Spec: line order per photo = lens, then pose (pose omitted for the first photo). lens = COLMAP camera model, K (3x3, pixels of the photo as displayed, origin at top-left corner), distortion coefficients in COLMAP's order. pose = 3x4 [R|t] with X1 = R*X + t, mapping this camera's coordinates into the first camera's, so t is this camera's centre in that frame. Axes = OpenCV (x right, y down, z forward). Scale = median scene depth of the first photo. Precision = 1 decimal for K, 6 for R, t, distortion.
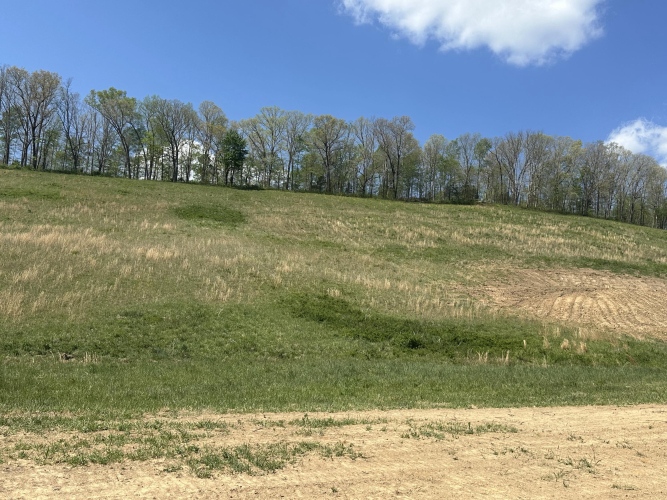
lens RADIAL K [[631.7, 0, 327.0], [0, 631.7, 259.4], [0, 0, 1]] dist [0.043099, 0.000000]
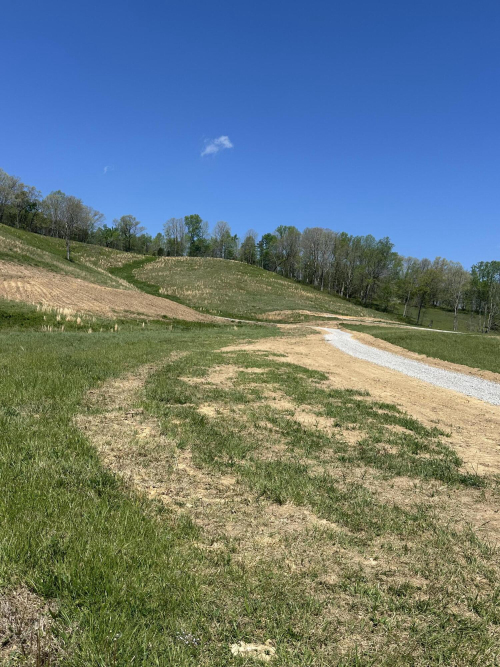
lens RADIAL K [[548.4, 0, 246.9], [0, 548.4, 340.7], [0, 0, 1]] dist [0.095057, -0.150170]
pose [[0.551449, -0.031363, 0.833619, -0.166643], [-0.126275, 0.984640, 0.120577, -0.012050], [-0.824596, -0.171757, 0.539018, -0.046976]]
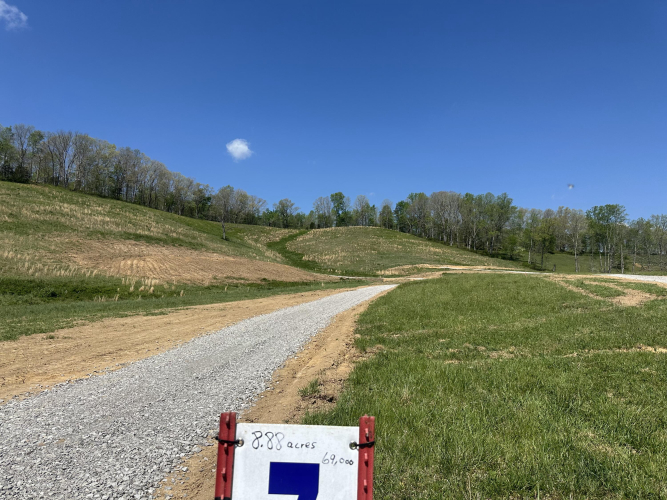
lens RADIAL K [[465.4, 0, 337.2], [0, 465.4, 249.7], [0, 0, 1]] dist [0.061549, -0.096919]
pose [[0.666120, -0.000405, 0.745844, -0.073199], [-0.033870, 0.998952, 0.030792, -0.010656], [-0.745075, -0.045773, 0.665408, -0.085611]]
